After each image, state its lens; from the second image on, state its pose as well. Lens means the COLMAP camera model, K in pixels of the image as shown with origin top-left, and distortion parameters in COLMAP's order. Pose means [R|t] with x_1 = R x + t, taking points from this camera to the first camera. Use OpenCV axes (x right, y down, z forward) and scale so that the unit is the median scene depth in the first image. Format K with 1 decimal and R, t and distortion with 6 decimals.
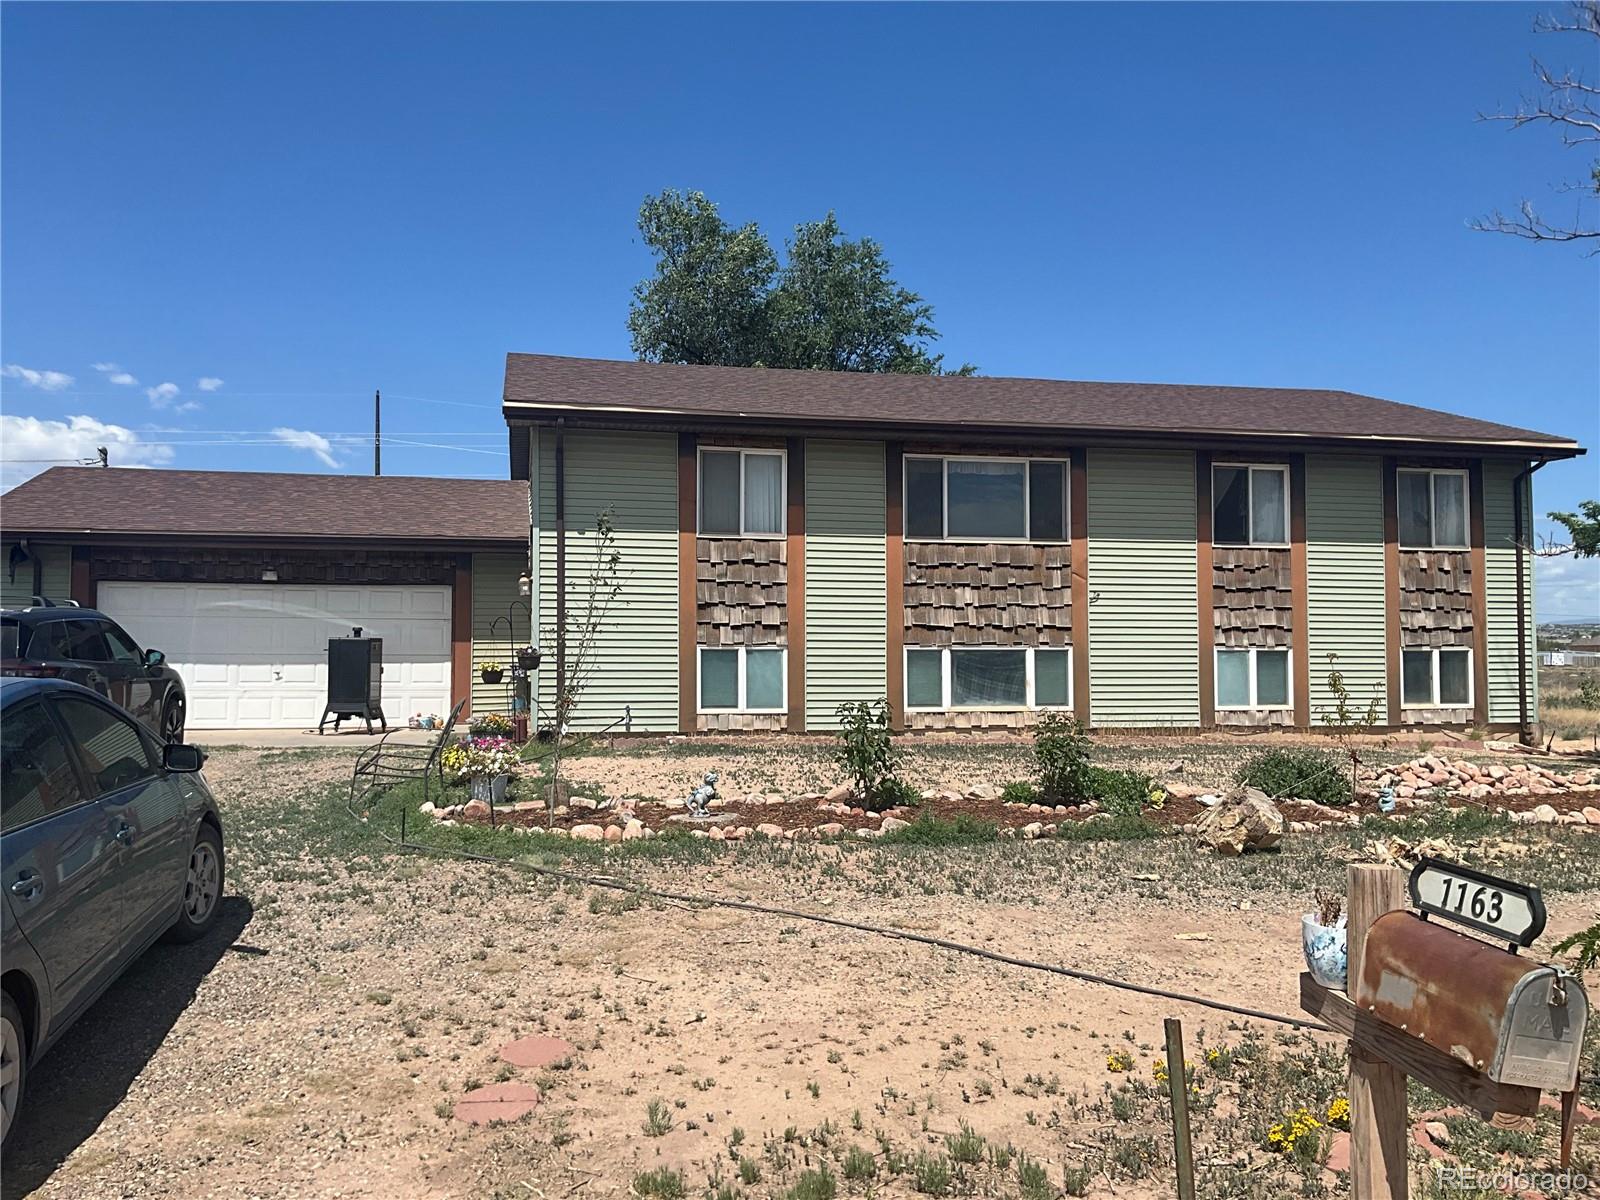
lens RADIAL K [[1359.7, 0, 798.2], [0, 1359.7, 603.4], [0, 0, 1]] dist [0.016573, -0.033304]
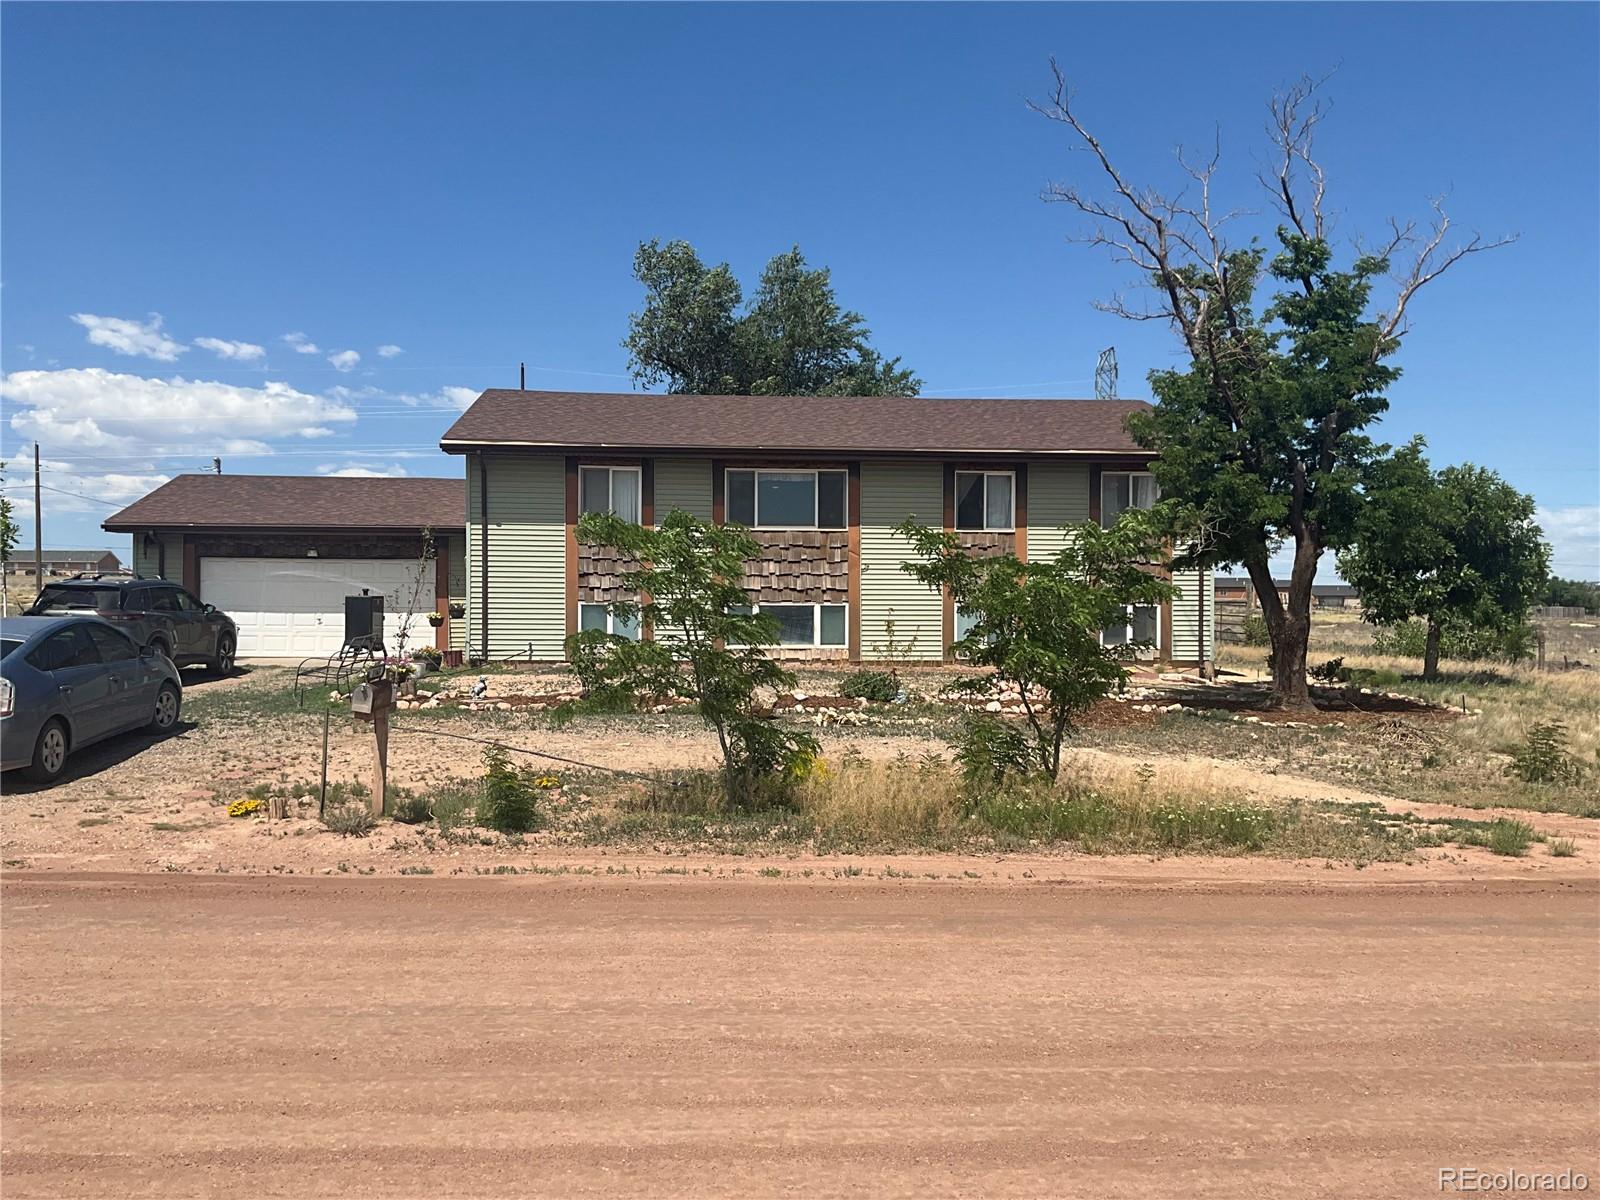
lens RADIAL K [[1359.7, 0, 803.5], [0, 1359.7, 600.1], [0, 0, 1]] dist [0.016573, -0.033304]
pose [[0.992913, 0.002501, -0.118821, 0.321270], [0.001372, 0.999471, 0.032502, -0.017304], [0.118840, -0.032434, 0.992384, -0.405121]]
